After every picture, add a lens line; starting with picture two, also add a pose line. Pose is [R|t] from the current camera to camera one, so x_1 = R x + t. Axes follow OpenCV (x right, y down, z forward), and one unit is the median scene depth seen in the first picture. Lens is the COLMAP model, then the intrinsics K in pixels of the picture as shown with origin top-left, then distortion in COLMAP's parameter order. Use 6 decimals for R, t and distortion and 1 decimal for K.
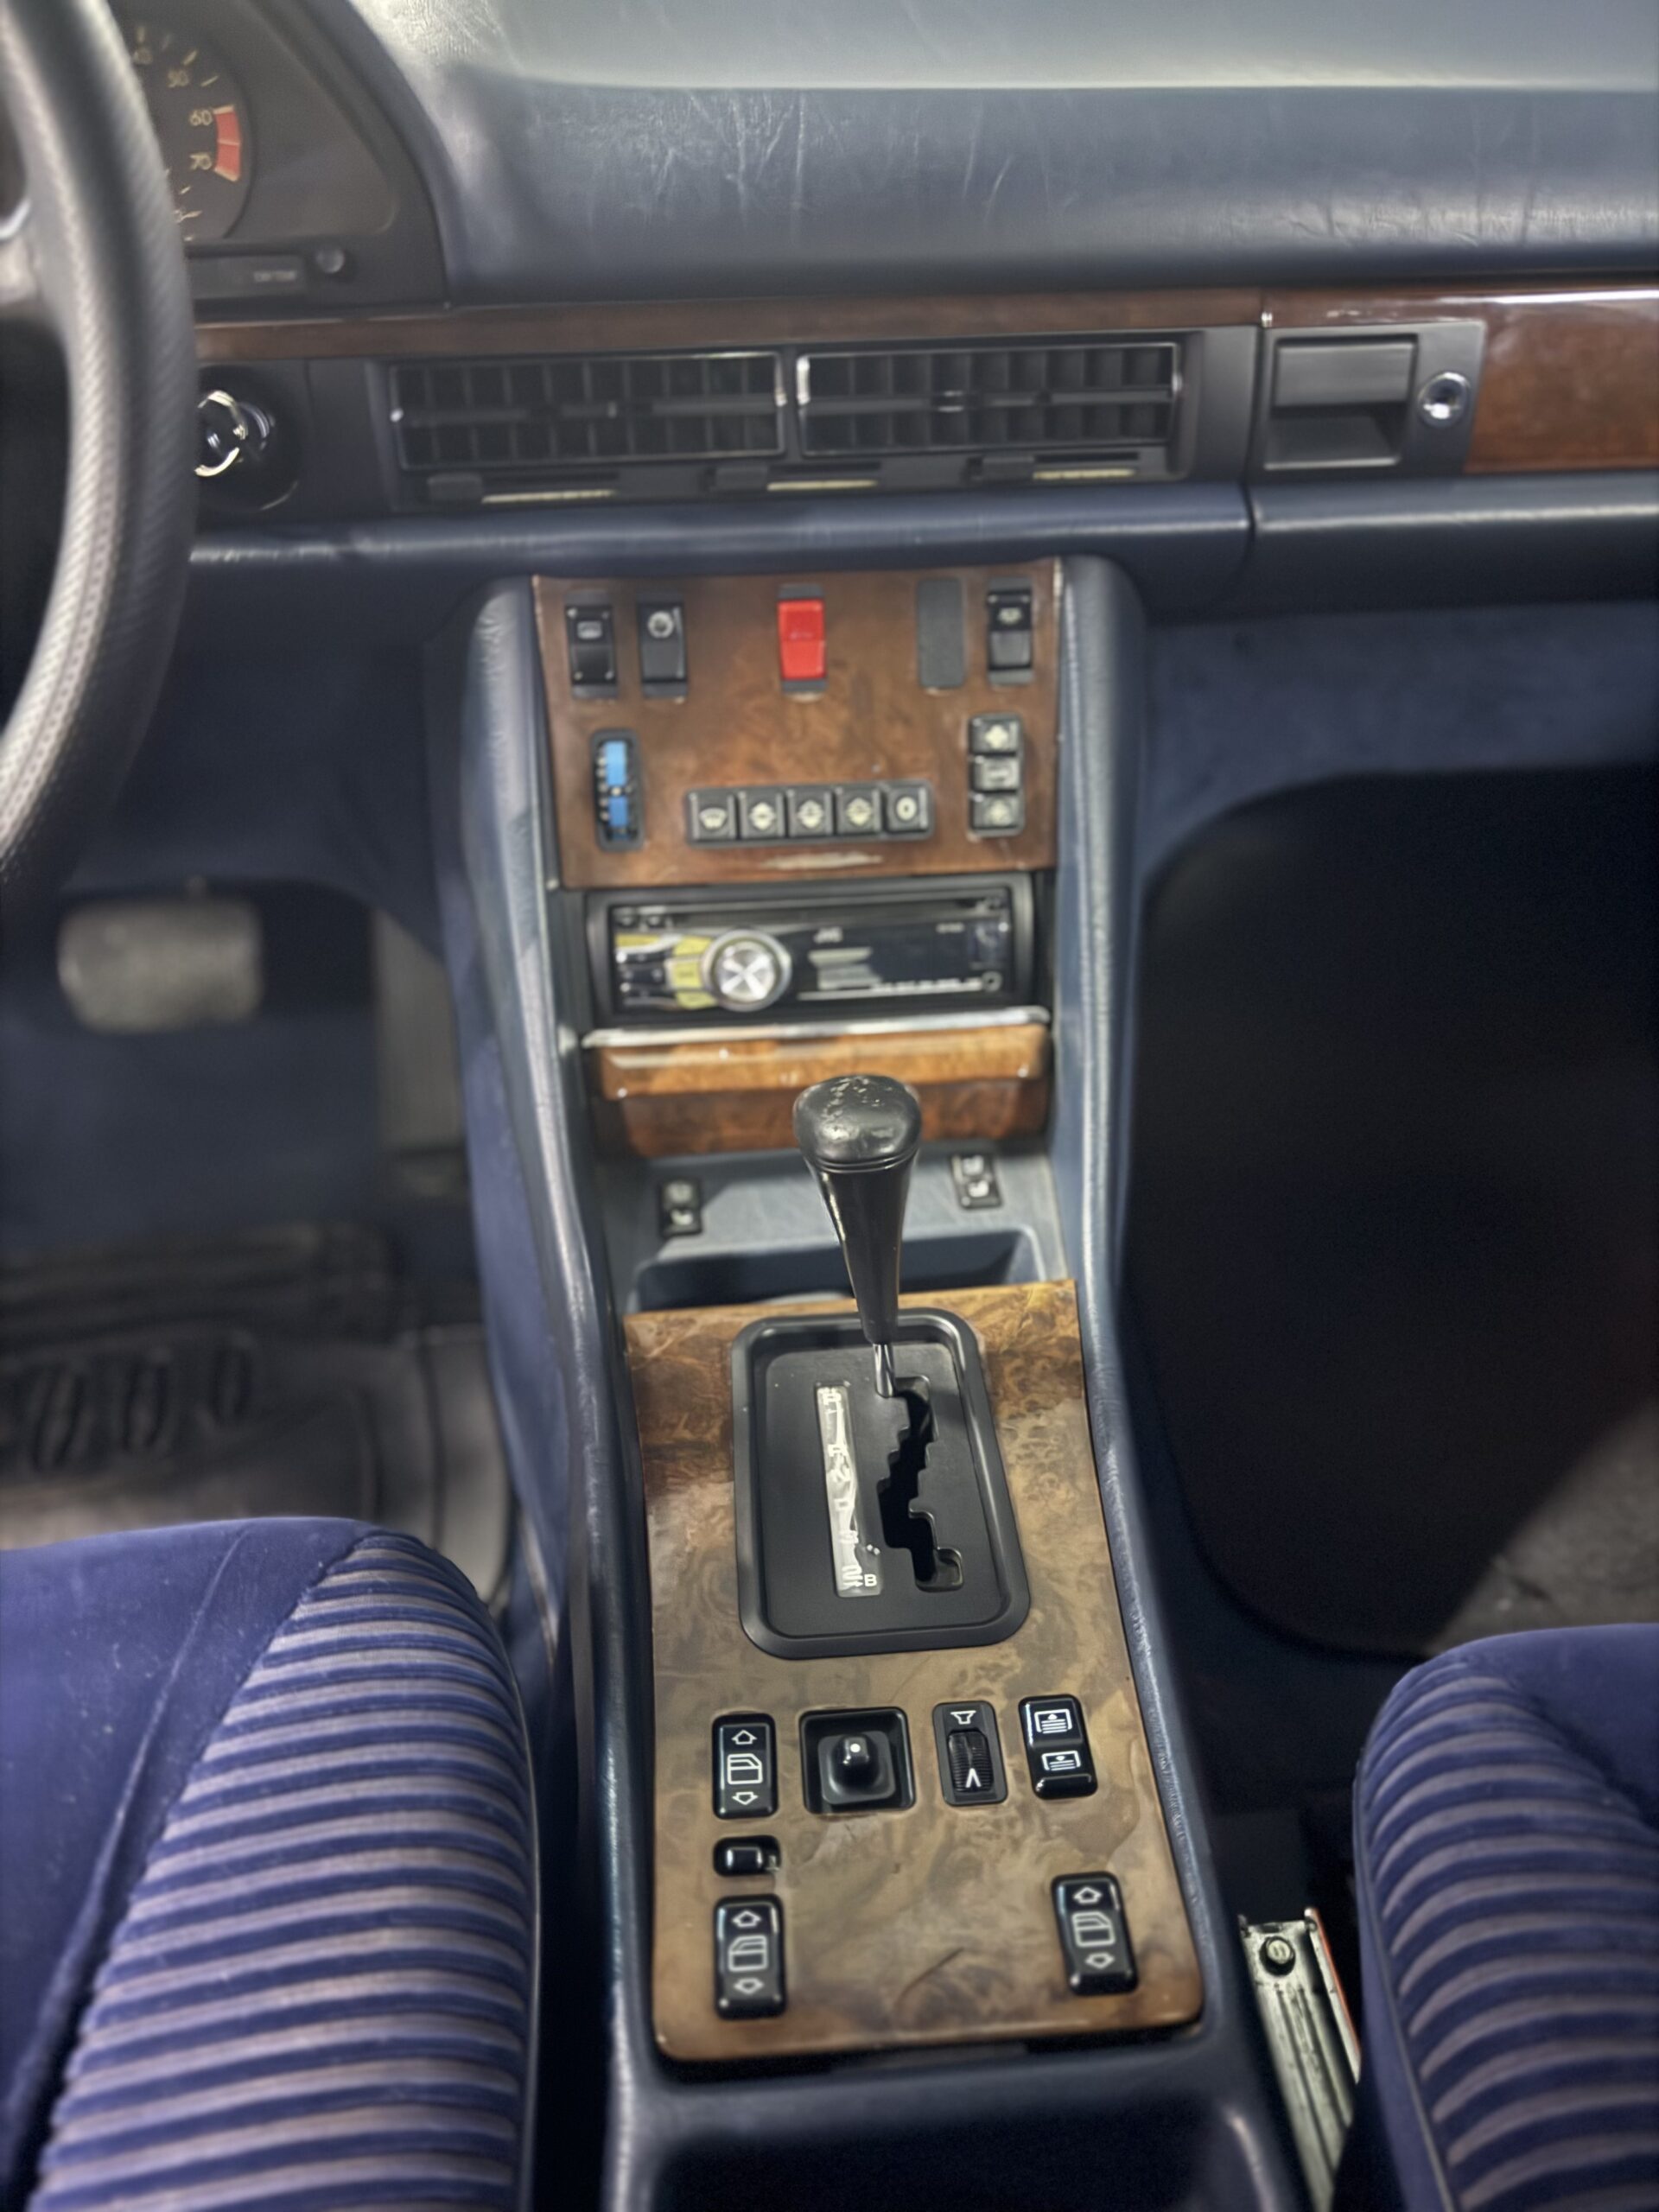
lens RADIAL K [[1583.5, 0, 829.5], [0, 1583.5, 1106.0], [0, 0, 1]] dist [0.056109, -0.084108]
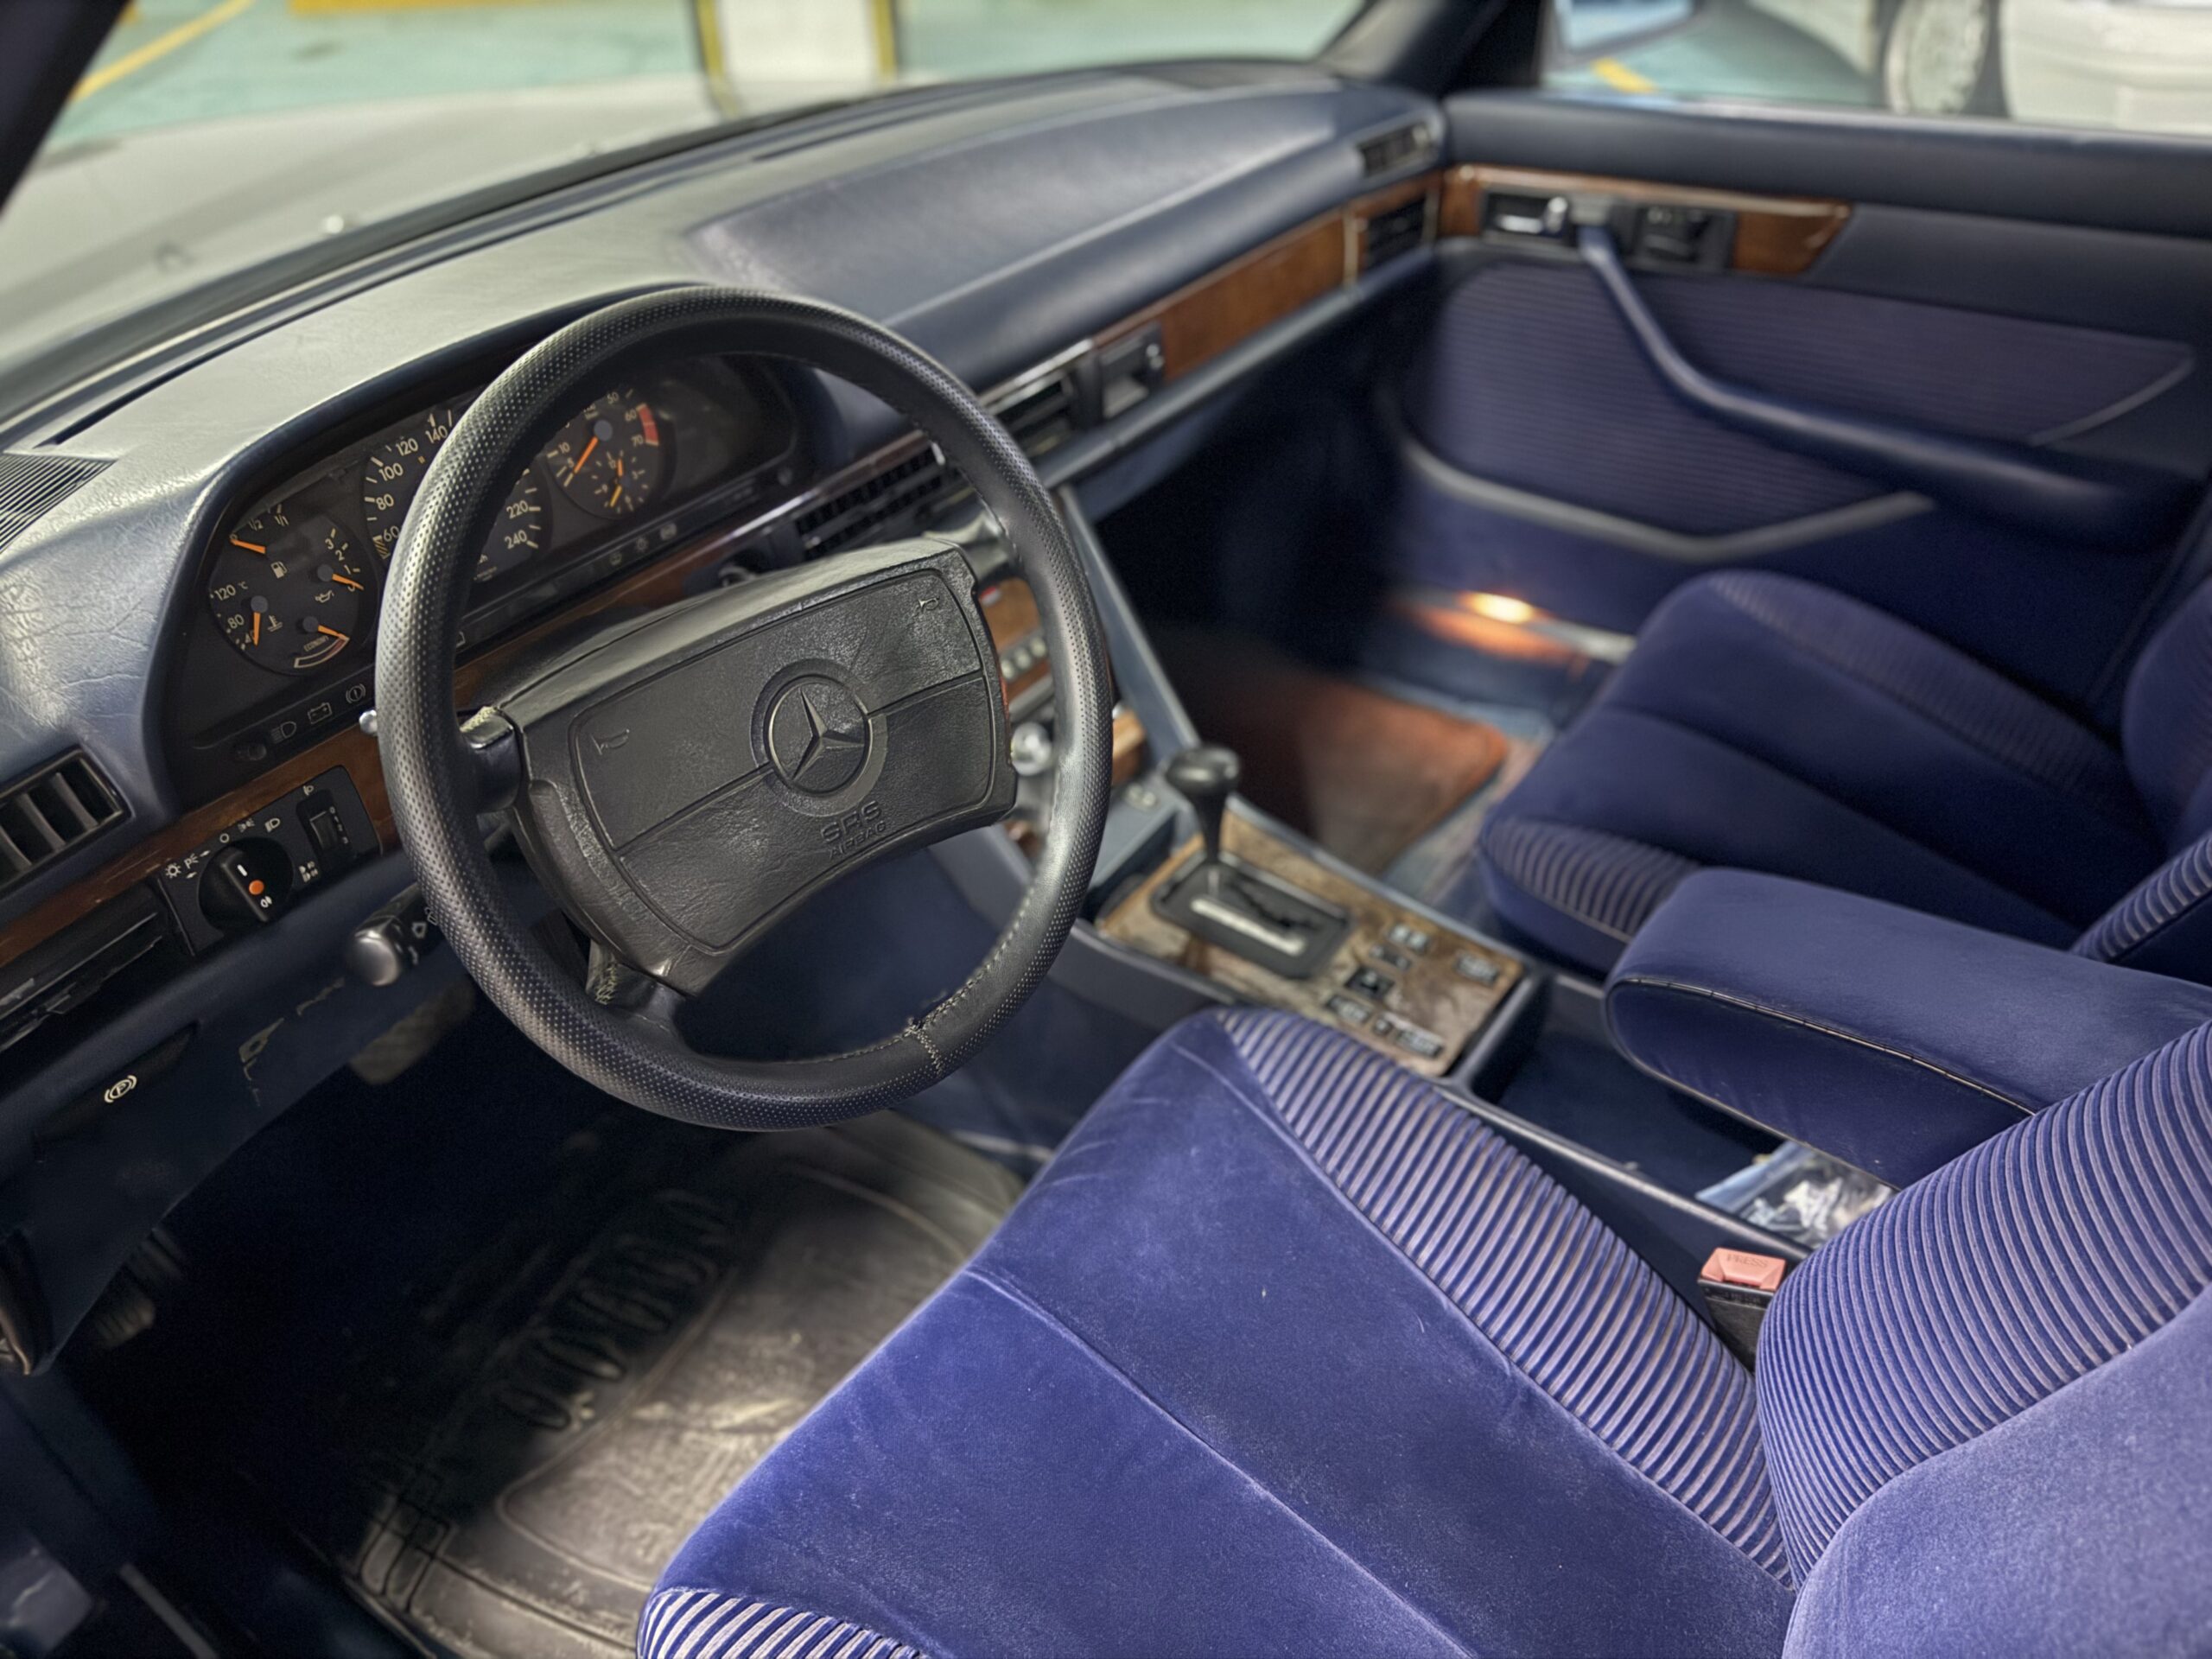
lens RADIAL K [[1583.5, 0, 1107.2], [0, 1583.5, 824.9], [0, 0, 1]] dist [0.056109, -0.084108]
pose [[0.638990, -0.463706, 0.613734, -1.228863], [0.439578, 0.874883, 0.203350, -0.357424], [-0.631240, 0.139845, 0.762876, -0.474129]]
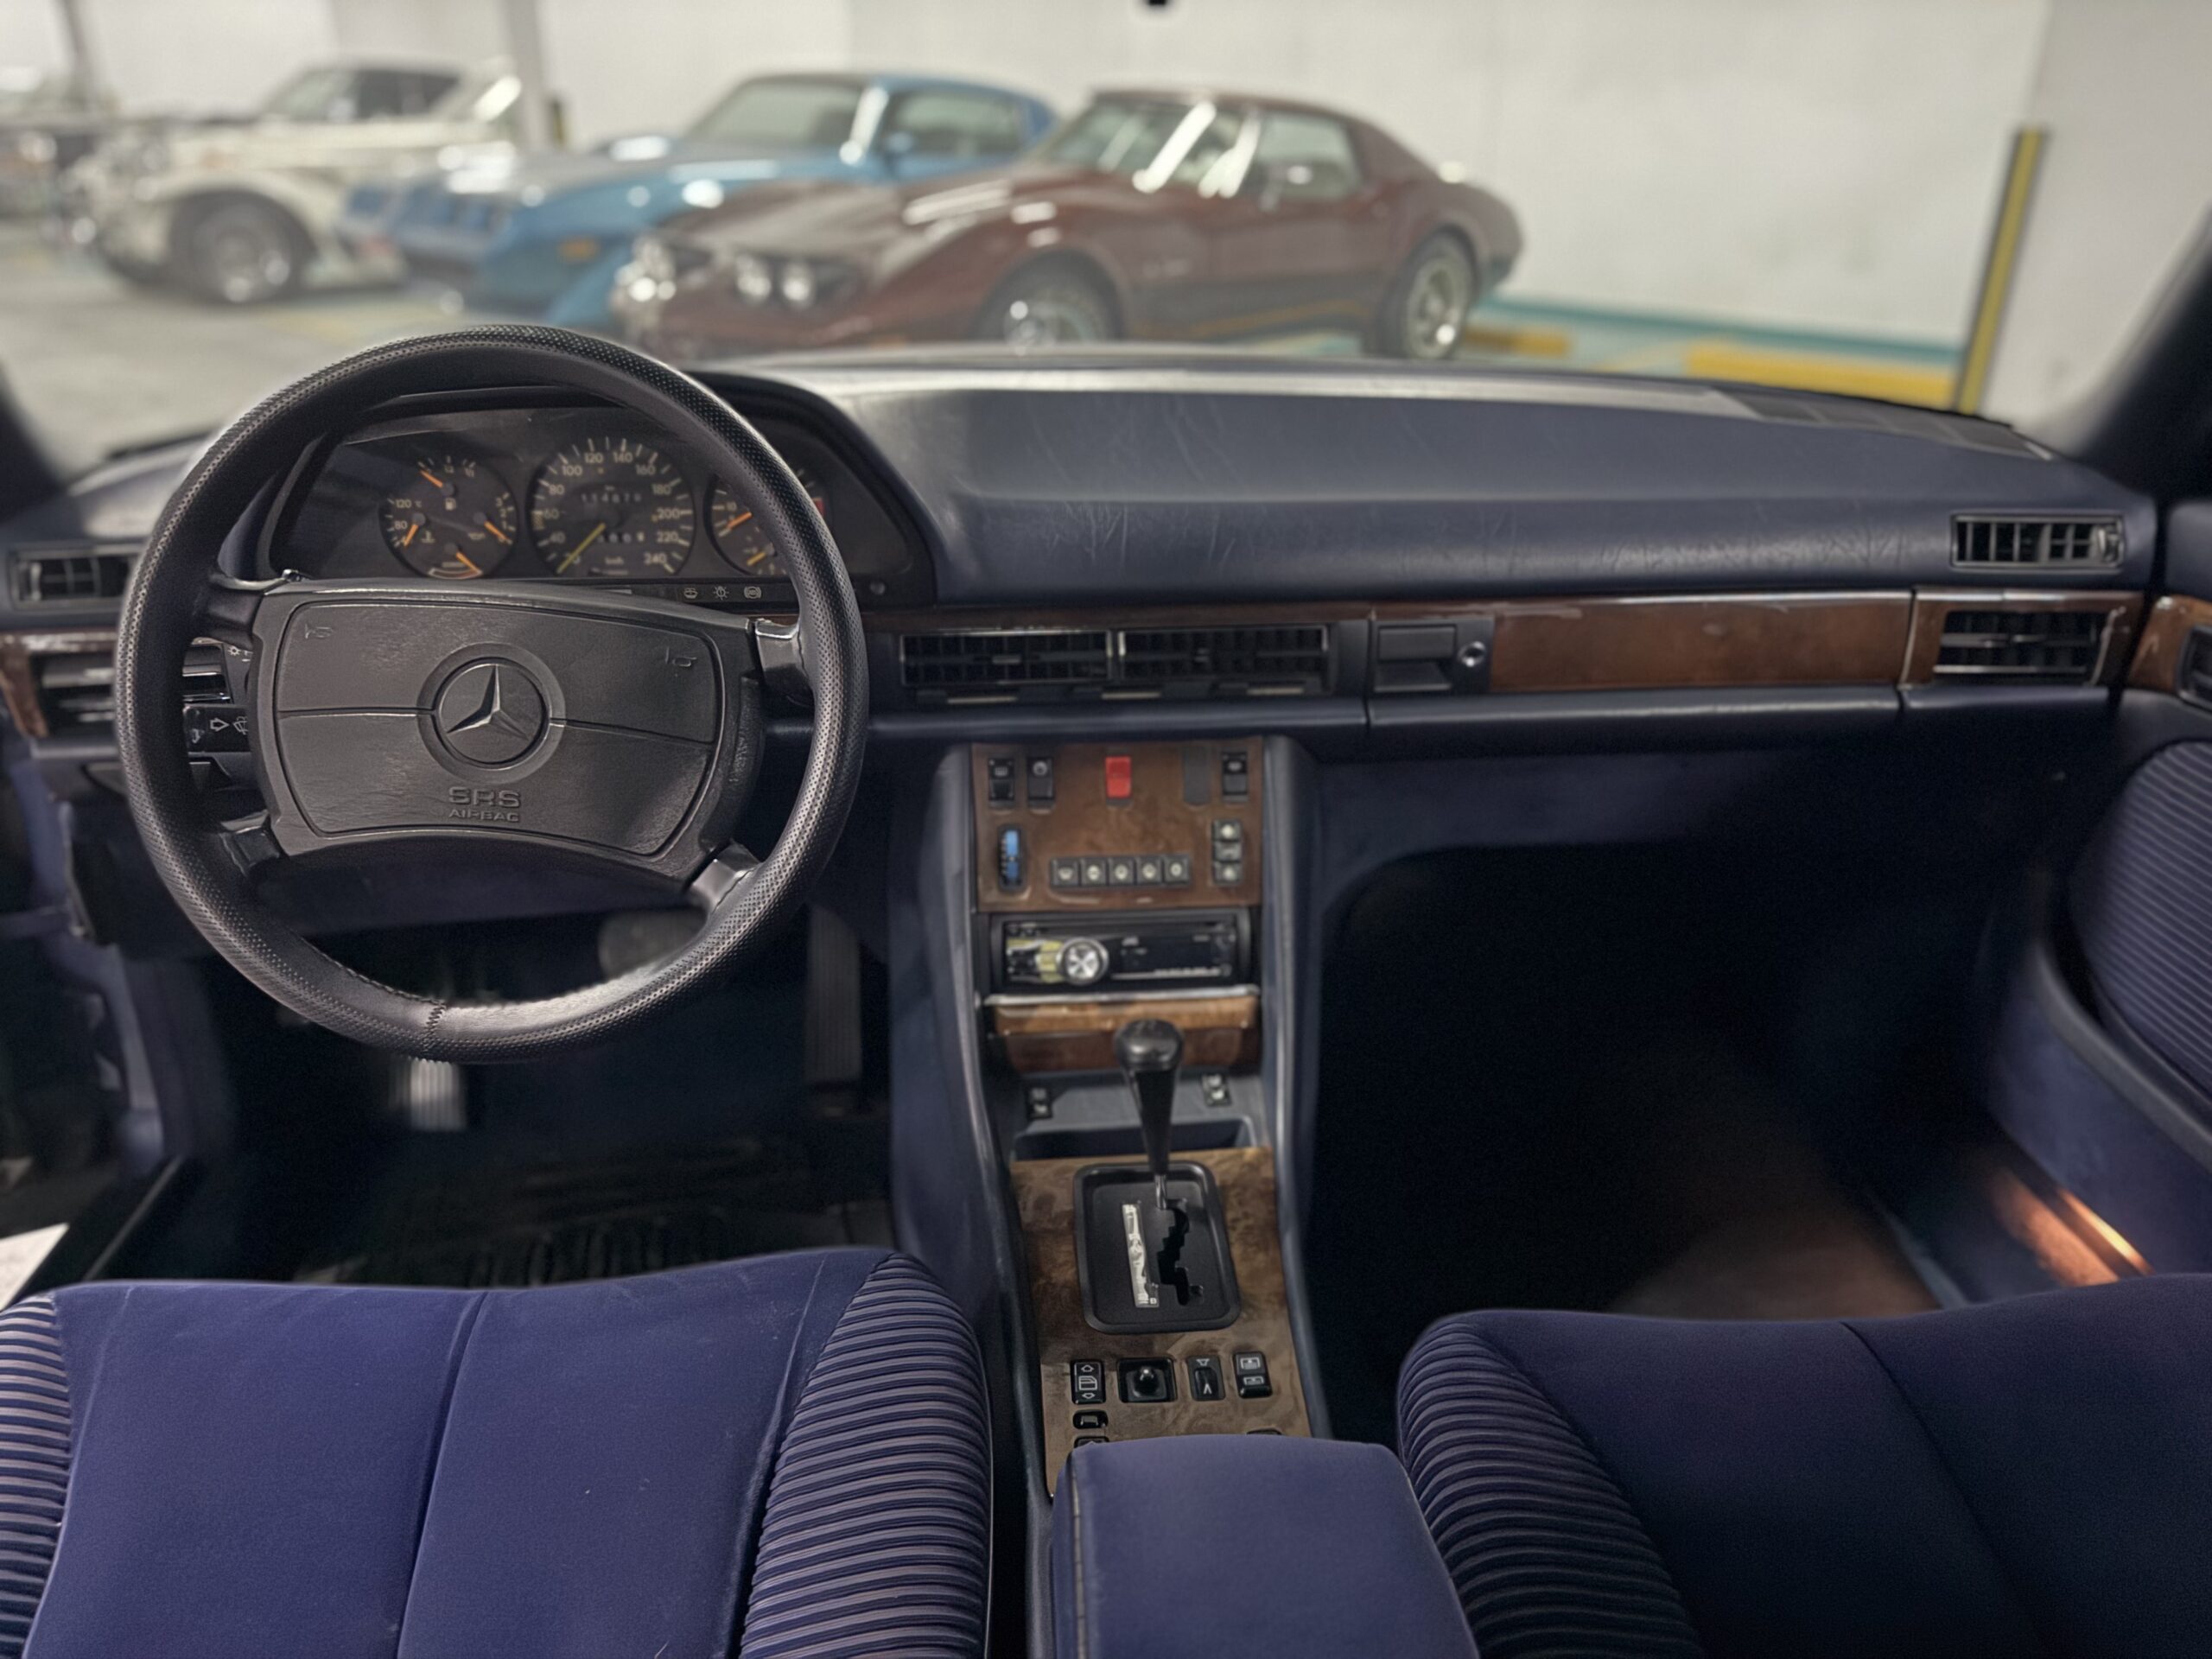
lens RADIAL K [[1583.5, 0, 1107.2], [0, 1583.5, 824.9], [0, 0, 1]] dist [0.056109, -0.084108]
pose [[0.999834, 0.016908, 0.006768, -0.041467], [-0.015545, 0.985914, -0.166530, 0.056905], [-0.009488, 0.166397, 0.986013, -0.751662]]
